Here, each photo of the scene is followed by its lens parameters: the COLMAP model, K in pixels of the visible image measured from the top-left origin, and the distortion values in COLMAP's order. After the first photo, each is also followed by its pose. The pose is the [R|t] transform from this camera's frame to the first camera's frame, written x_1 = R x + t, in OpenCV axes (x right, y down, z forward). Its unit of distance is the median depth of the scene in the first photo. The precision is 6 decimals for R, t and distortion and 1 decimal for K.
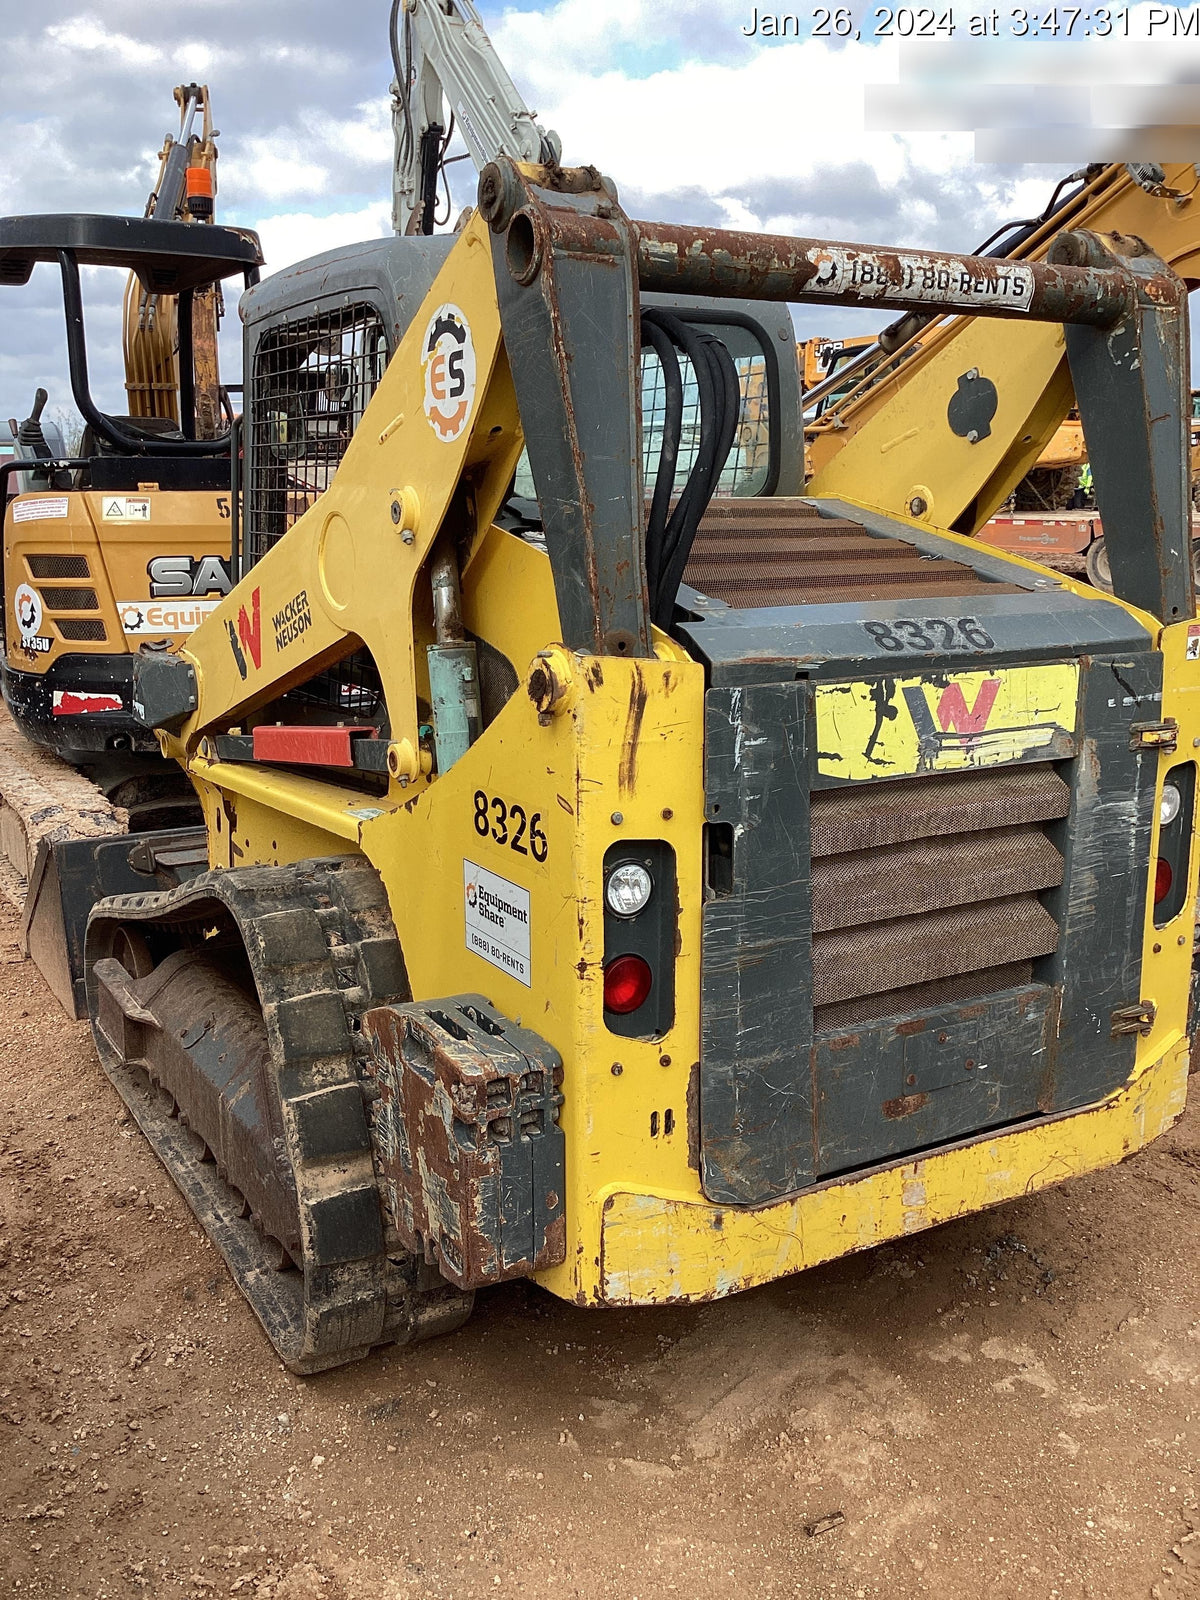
lens RADIAL K [[1453.3, 0, 595.0], [0, 1453.3, 805.0], [0, 0, 1]] dist [0.046703, 0.000000]
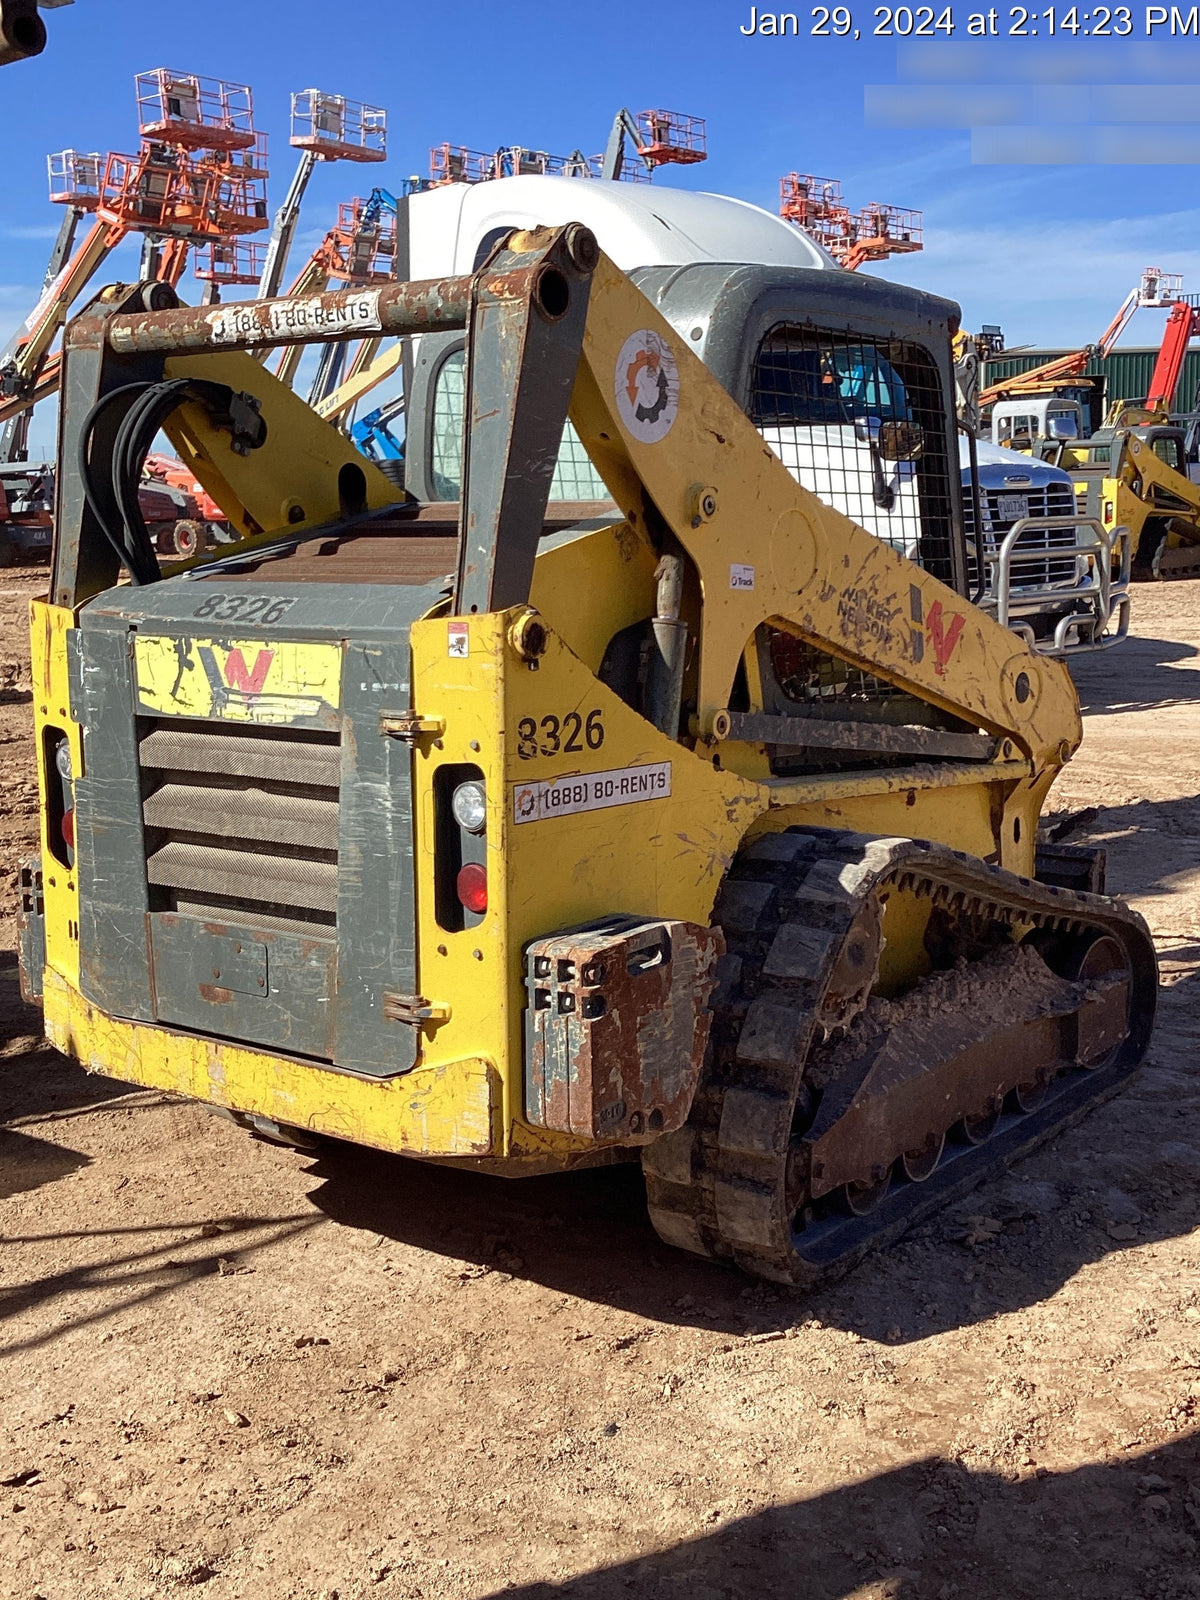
lens RADIAL K [[1824.5, 0, 612.1], [0, 1824.5, 796.1], [0, 0, 1]] dist [0.122832, 0.000000]
pose [[0.364294, 0.128055, -0.922438, 1.795356], [-0.183606, 0.980936, 0.063665, -0.118525], [0.913006, 0.146172, 0.380860, 0.724041]]
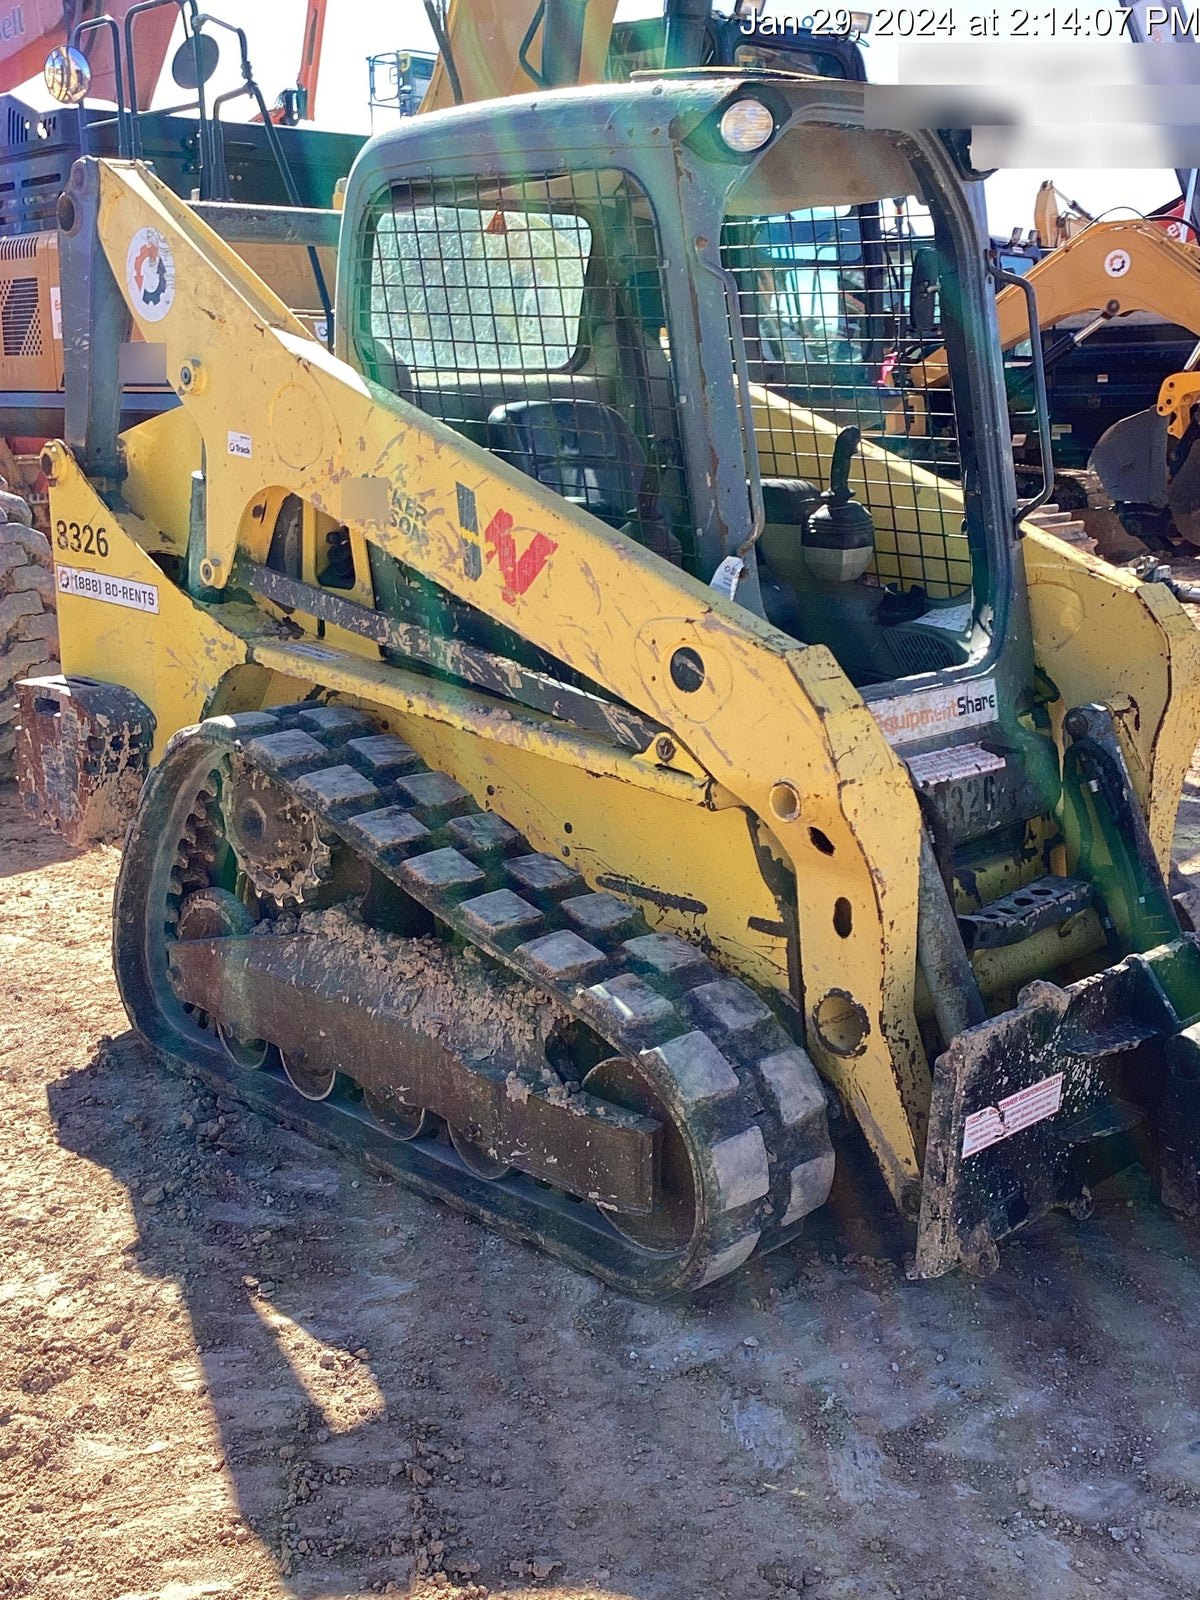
lens RADIAL K [[1824.5, 0, 608.9], [0, 1824.5, 795.7], [0, 0, 1]] dist [0.122832, 0.000000]
pose [[-0.970632, 0.047169, -0.235902, 0.388942], [-0.061507, 0.899341, 0.432901, -0.721893], [0.232575, 0.434697, -0.870027, 3.229202]]
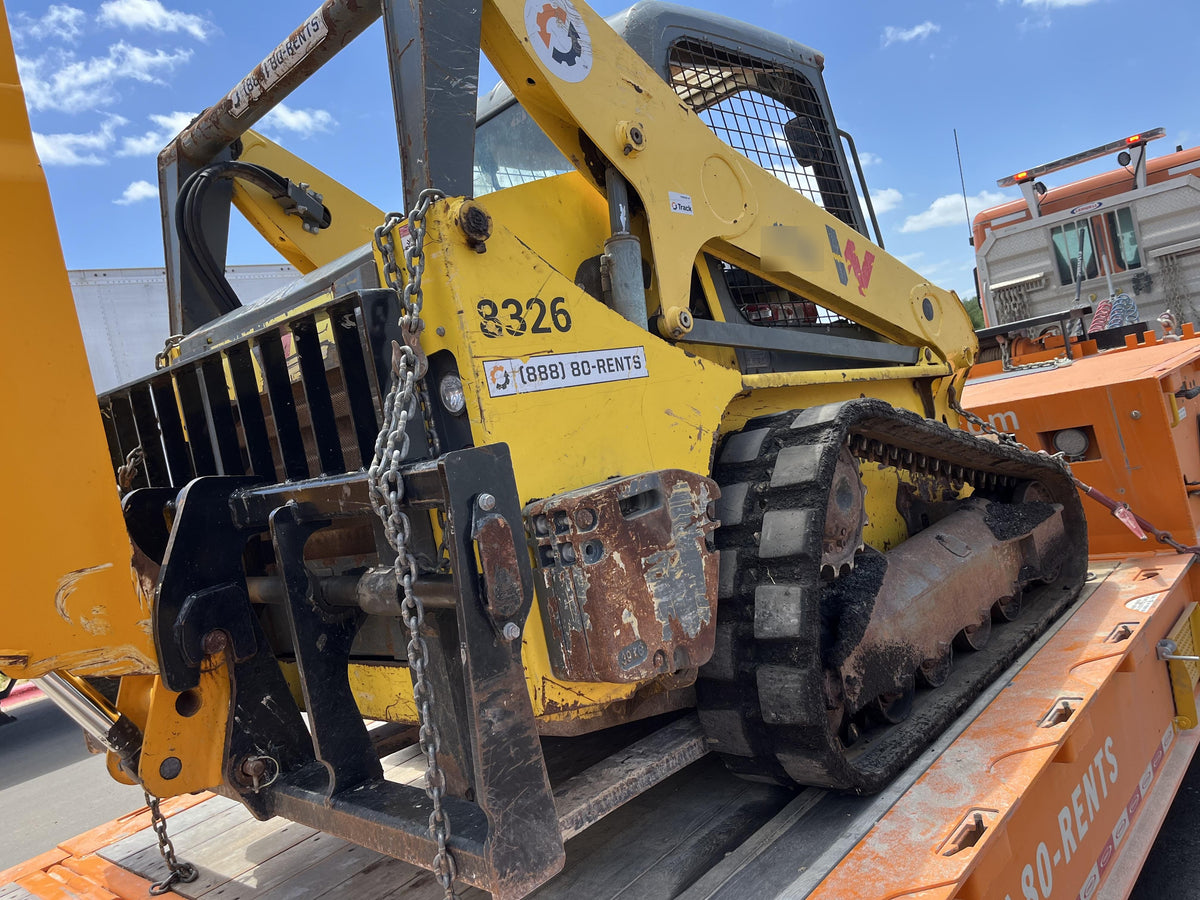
lens RADIAL K [[923.7, 0, 596.9], [0, 923.7, 451.3], [0, 0, 1]] dist [0.045189, -0.004504]
pose [[0.265881, -0.038148, -0.963251, 1.232089], [0.006695, 0.999266, -0.037726, 0.077468], [0.963983, 0.003582, 0.265941, 1.072740]]
